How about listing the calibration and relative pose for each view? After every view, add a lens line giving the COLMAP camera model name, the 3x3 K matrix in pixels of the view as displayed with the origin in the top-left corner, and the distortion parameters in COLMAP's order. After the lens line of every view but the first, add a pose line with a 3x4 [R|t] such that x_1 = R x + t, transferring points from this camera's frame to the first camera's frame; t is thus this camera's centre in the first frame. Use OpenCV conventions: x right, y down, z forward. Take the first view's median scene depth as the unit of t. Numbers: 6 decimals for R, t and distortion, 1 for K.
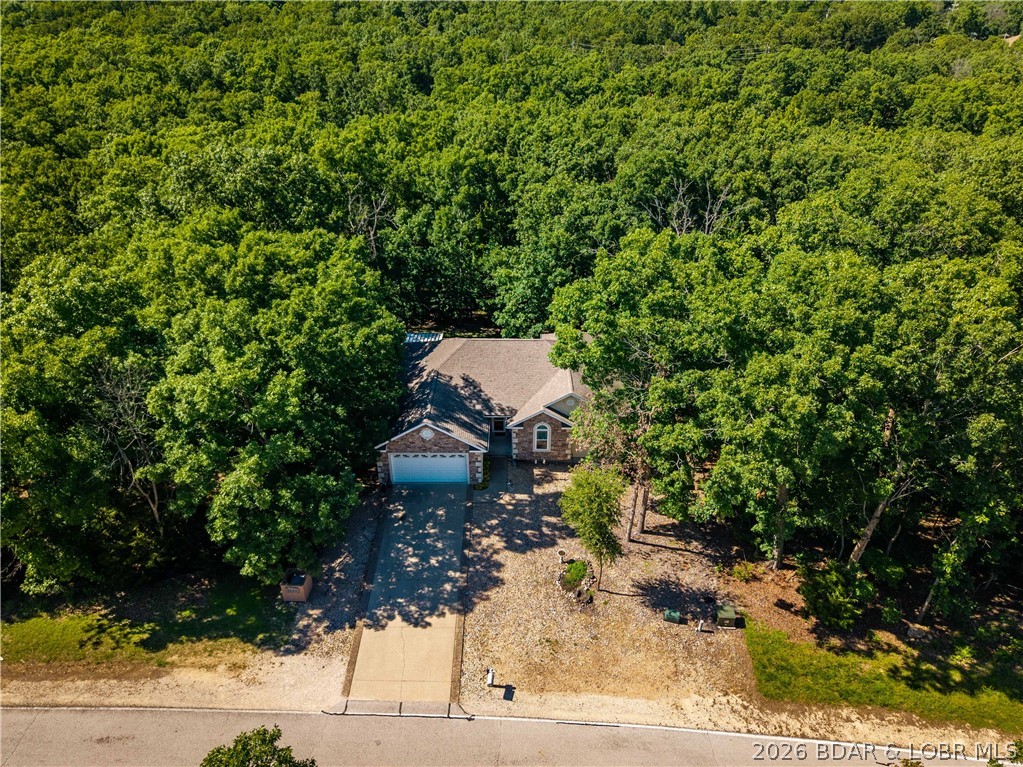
lens RADIAL K [[685.7, 0, 512.0], [0, 685.7, 386.2], [0, 0, 1]] dist [0.016006, -0.010573]
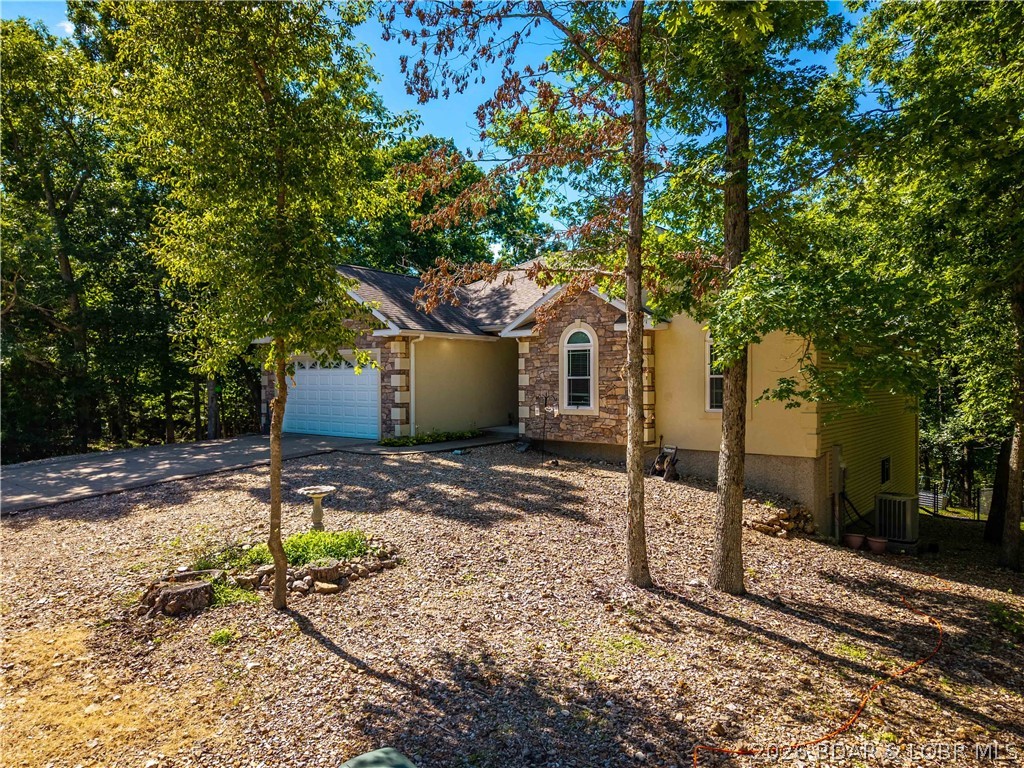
lens RADIAL K [[686.4, 0, 504.2], [0, 686.4, 383.3], [0, 0, 1]] dist [0.016006, -0.010573]
pose [[0.775947, -0.001556, -0.630796, 0.269443], [-0.321768, 0.859138, -0.397929, 0.262514], [0.542560, 0.511742, 0.666144, 0.755539]]
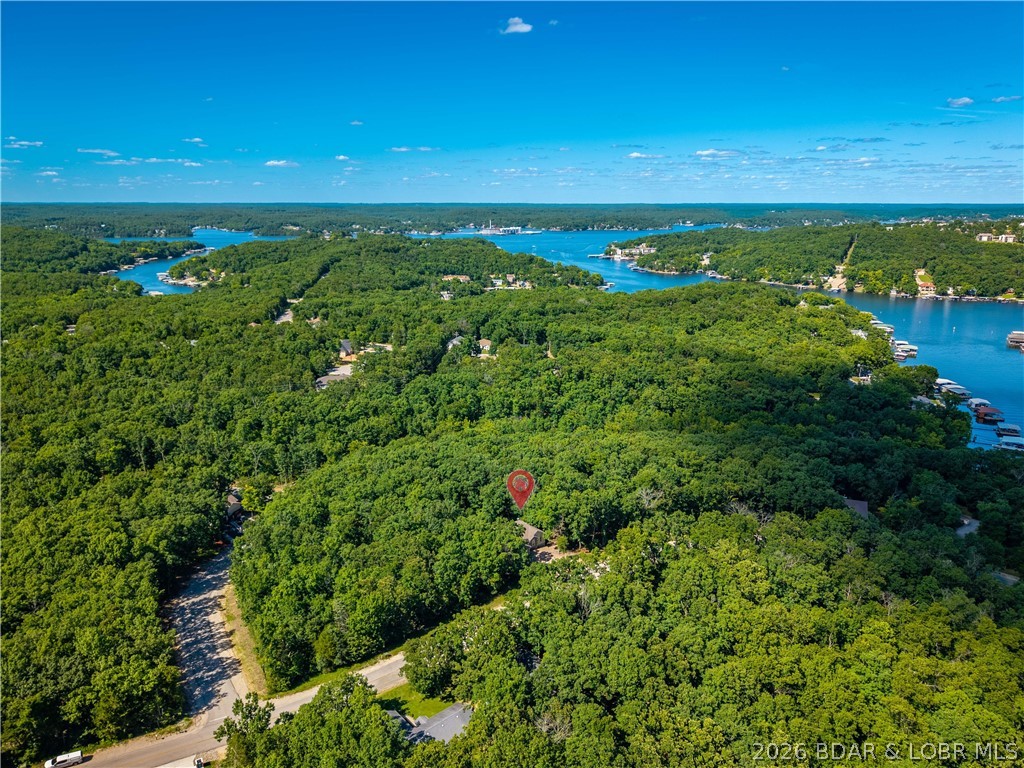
lens RADIAL K [[686.4, 0, 512.3], [0, 686.4, 383.3], [0, 0, 1]] dist [0.016006, -0.010573]
pose [[0.740426, -0.168950, 0.650558, -3.151355], [0.344464, 0.926505, -0.151434, -0.293972], [-0.577160, 0.336219, 0.744206, -3.007756]]
